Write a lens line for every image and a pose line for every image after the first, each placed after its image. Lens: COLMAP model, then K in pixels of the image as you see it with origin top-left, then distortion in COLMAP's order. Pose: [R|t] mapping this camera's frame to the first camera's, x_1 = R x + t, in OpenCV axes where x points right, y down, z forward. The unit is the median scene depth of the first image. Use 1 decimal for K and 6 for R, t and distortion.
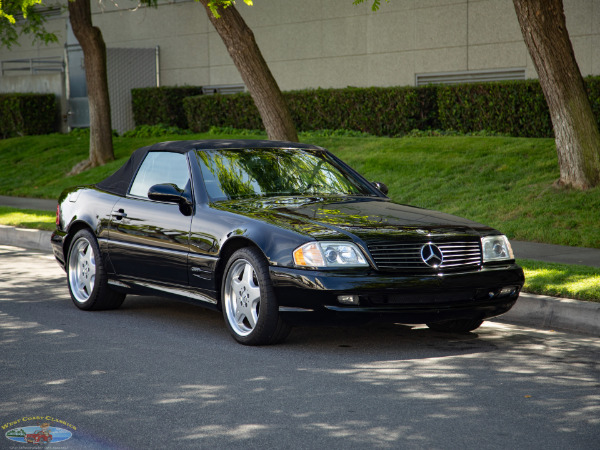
lens RADIAL K [[2362.2, 0, 297.7], [0, 2362.2, 221.9], [0, 0, 1]] dist [1.053713, 0.000000]
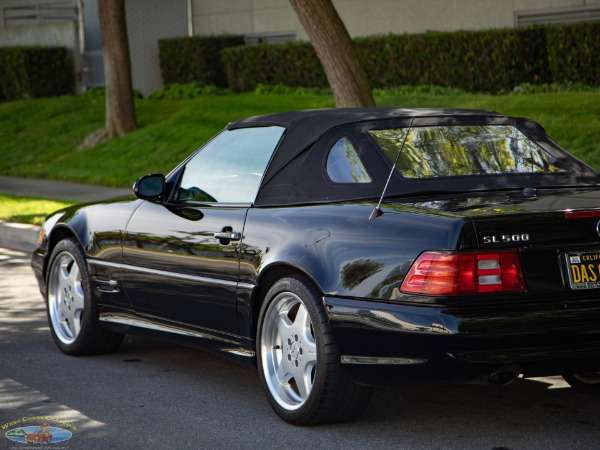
lens RADIAL K [[2362.2, 0, 285.2], [0, 2362.2, 231.8], [0, 0, 1]] dist [1.053713, 0.000000]
pose [[0.999724, -0.012893, -0.019617, -0.012081], [0.013340, 0.999650, 0.022857, -0.008606], [0.019315, -0.023112, 0.999546, 0.197533]]
